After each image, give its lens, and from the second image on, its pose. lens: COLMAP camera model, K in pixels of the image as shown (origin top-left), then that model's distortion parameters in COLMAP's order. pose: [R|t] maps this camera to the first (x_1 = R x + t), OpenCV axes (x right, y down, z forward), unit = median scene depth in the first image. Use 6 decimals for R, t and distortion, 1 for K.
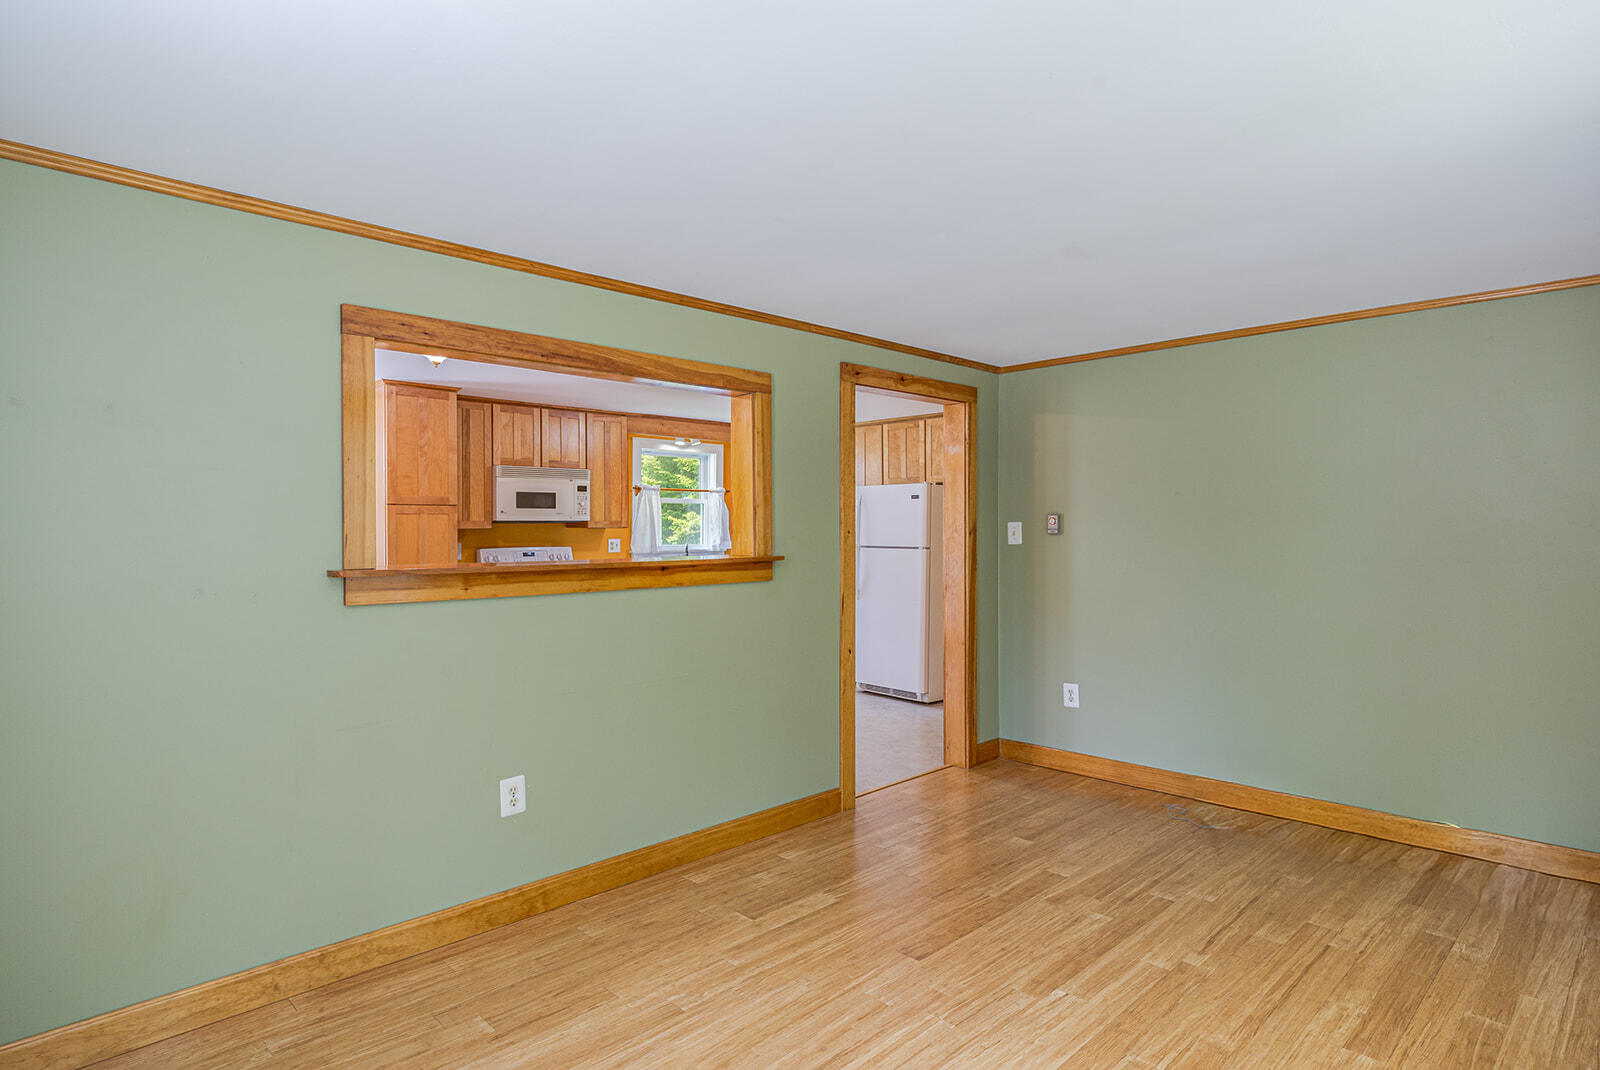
lens RADIAL K [[861.3, 0, 800.0], [0, 861.3, 535.0], [0, 0, 1]] dist [0.001022, -0.000006]
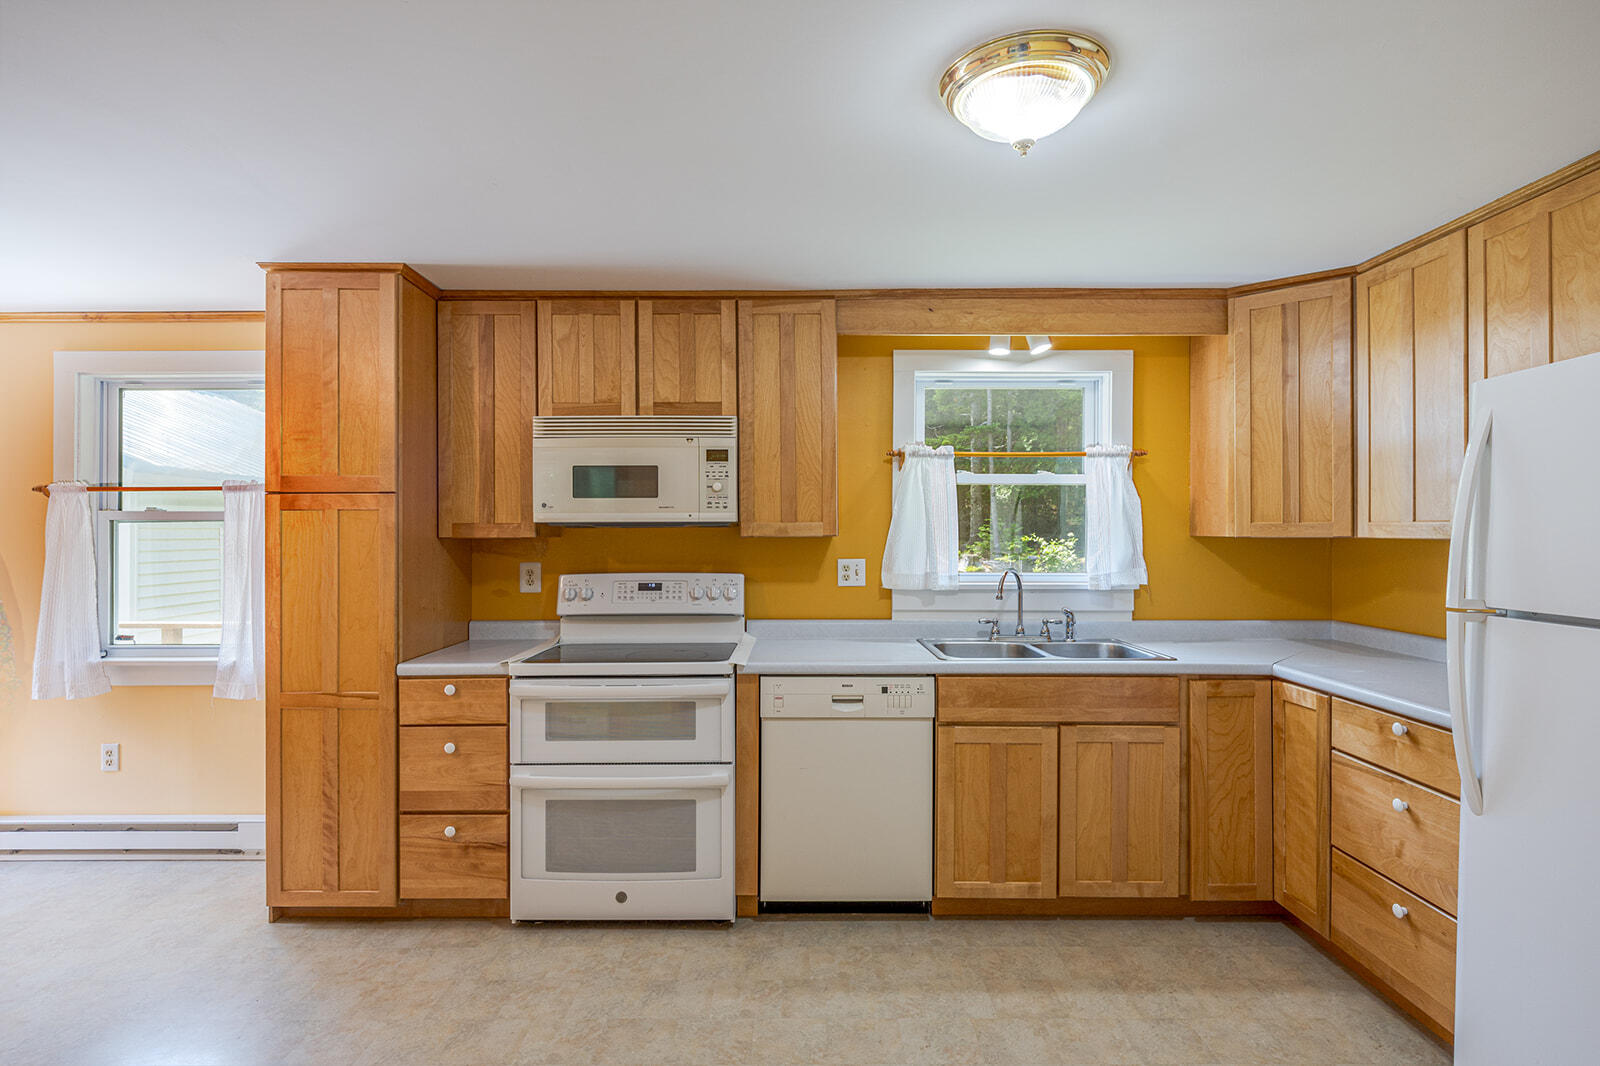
lens RADIAL K [[807.0, 0, 800.0], [0, 807.0, 533.0], [0, 0, 1]] dist [0.005088, -0.000170]
pose [[0.717802, 0.000206, -0.696247, 0.097043], [-0.006787, 0.999955, -0.006702, -0.007756], [0.696214, 0.009536, 0.717771, 0.719795]]
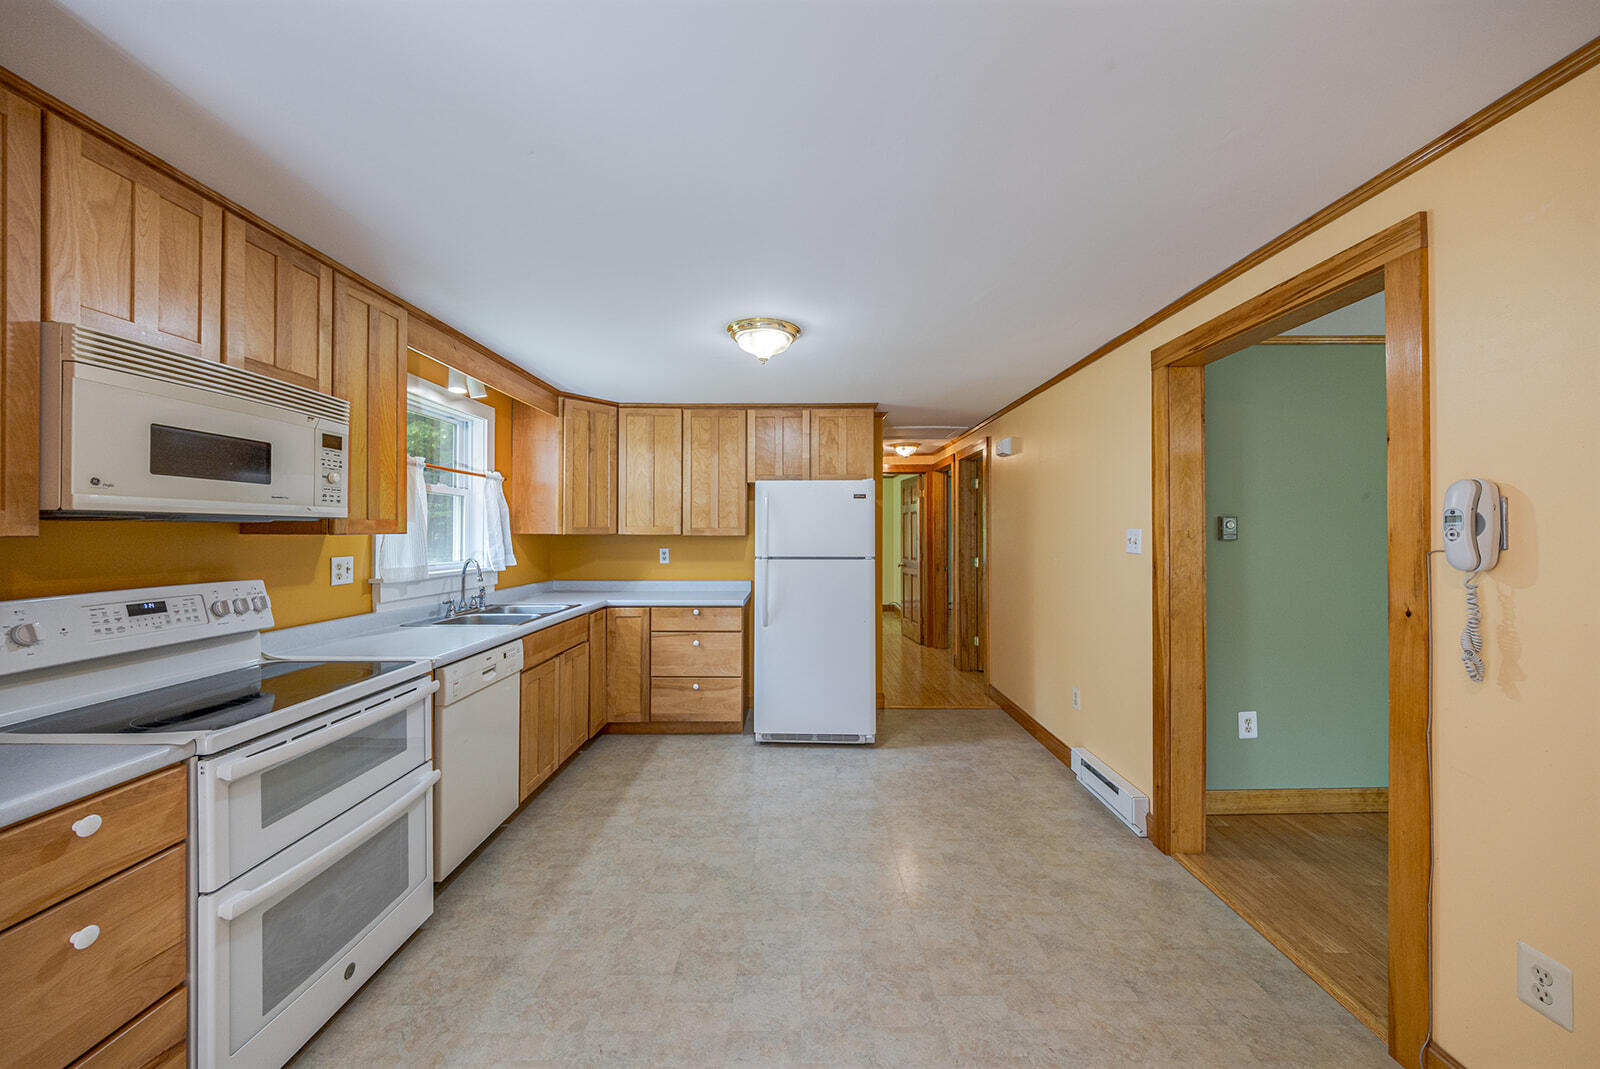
lens RADIAL K [[581.6, 0, 801.8], [0, 581.6, 531.8], [0, 0, 1]] dist [-0.008790, -0.000239]
pose [[0.699874, 0.002566, 0.714262, -0.299530], [0.006802, 0.999924, -0.010258, -0.005124], [-0.714234, 0.012038, 0.699803, 0.645921]]
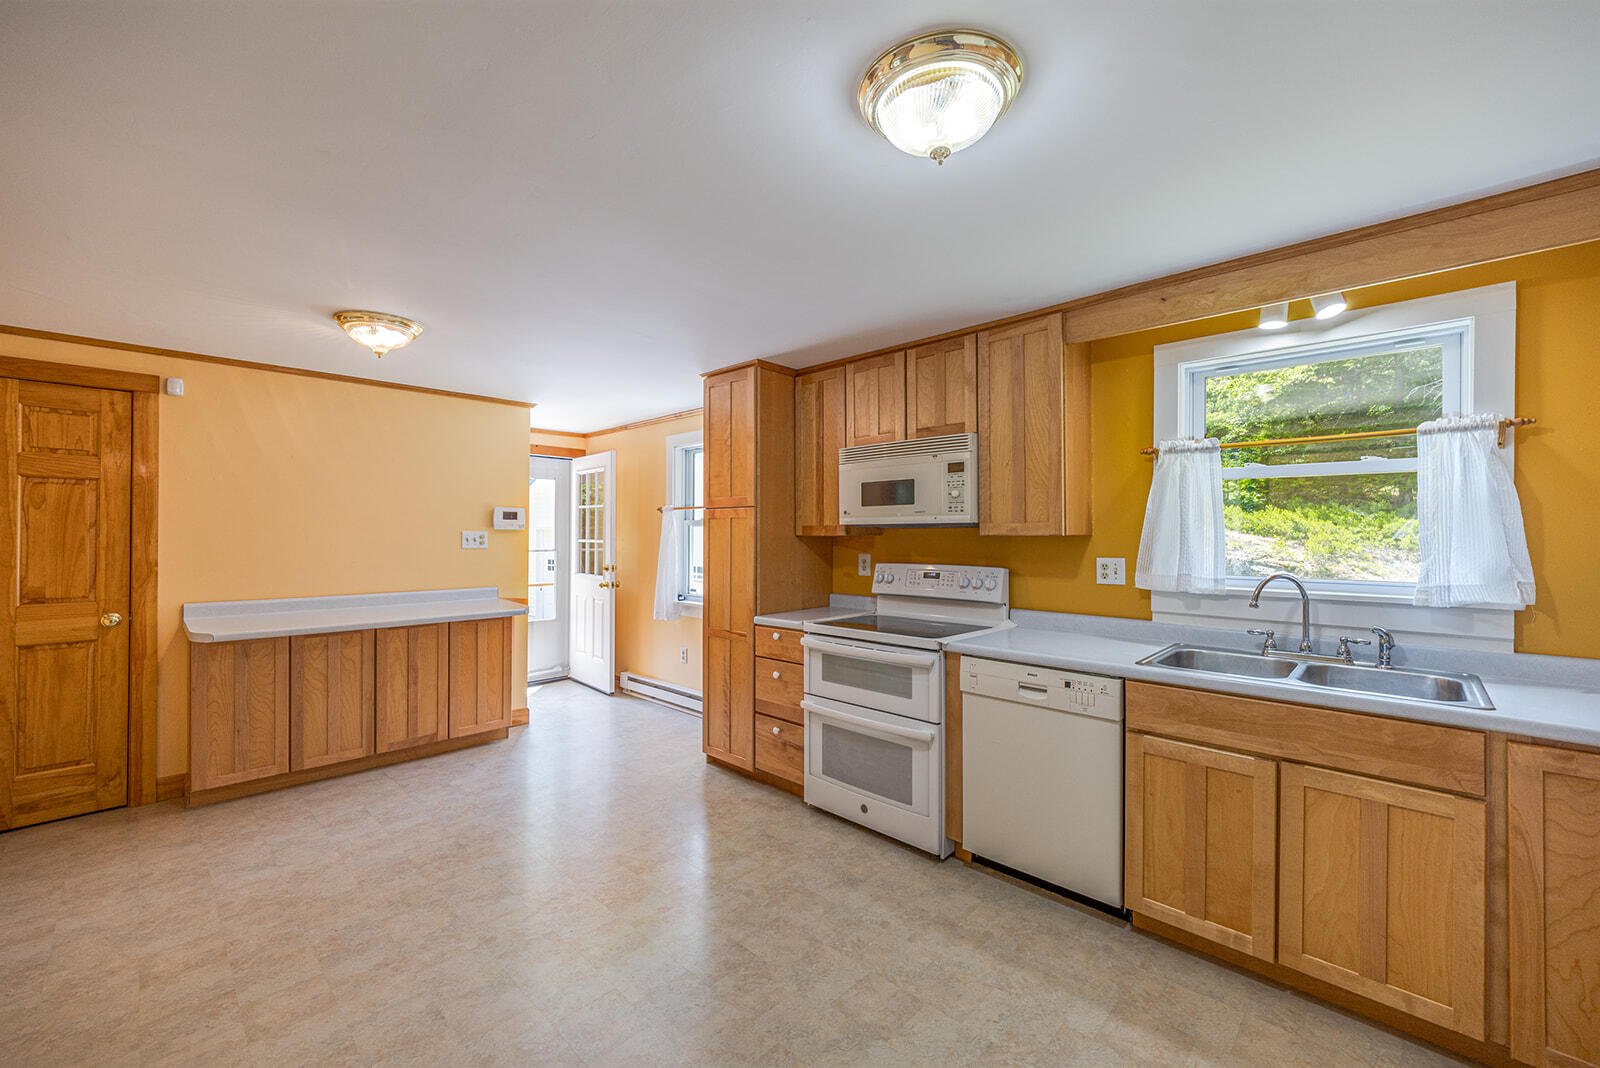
lens RADIAL K [[639.5, 0, 806.2], [0, 639.5, 531.6], [0, 0, 1]] dist [-0.000232, -0.000386]
pose [[0.037763, -0.002924, -0.999282, 0.174129], [-0.011074, 0.999933, -0.003345, -0.008506], [0.999225, 0.011192, 0.037728, 0.898832]]
